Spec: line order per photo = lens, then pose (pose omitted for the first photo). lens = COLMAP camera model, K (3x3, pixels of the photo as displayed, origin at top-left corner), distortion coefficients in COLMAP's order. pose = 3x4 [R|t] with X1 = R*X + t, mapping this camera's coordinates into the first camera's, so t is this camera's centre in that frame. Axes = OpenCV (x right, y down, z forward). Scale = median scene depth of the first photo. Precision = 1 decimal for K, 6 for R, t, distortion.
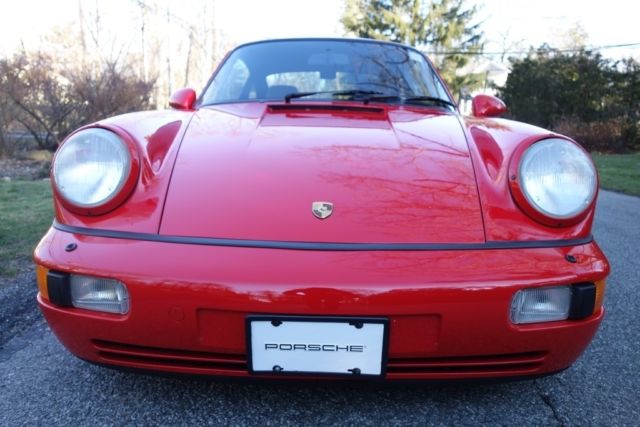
lens RADIAL K [[505.8, 0, 320.7], [0, 505.8, 222.5], [0, 0, 1]] dist [-0.003258, 0.000724]
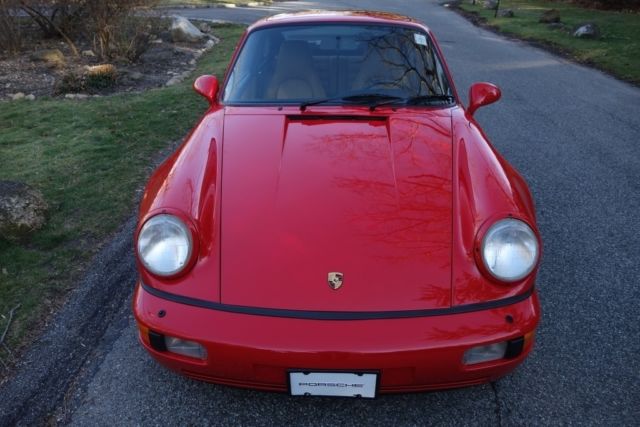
lens RADIAL K [[505.8, 0, 320.7], [0, 505.8, 222.5], [0, 0, 1]] dist [-0.003258, 0.000724]
pose [[0.999556, -0.013391, -0.026620, 0.002315], [0.020466, 0.957812, 0.286667, -0.575747], [0.021658, -0.287085, 0.957660, -0.283620]]
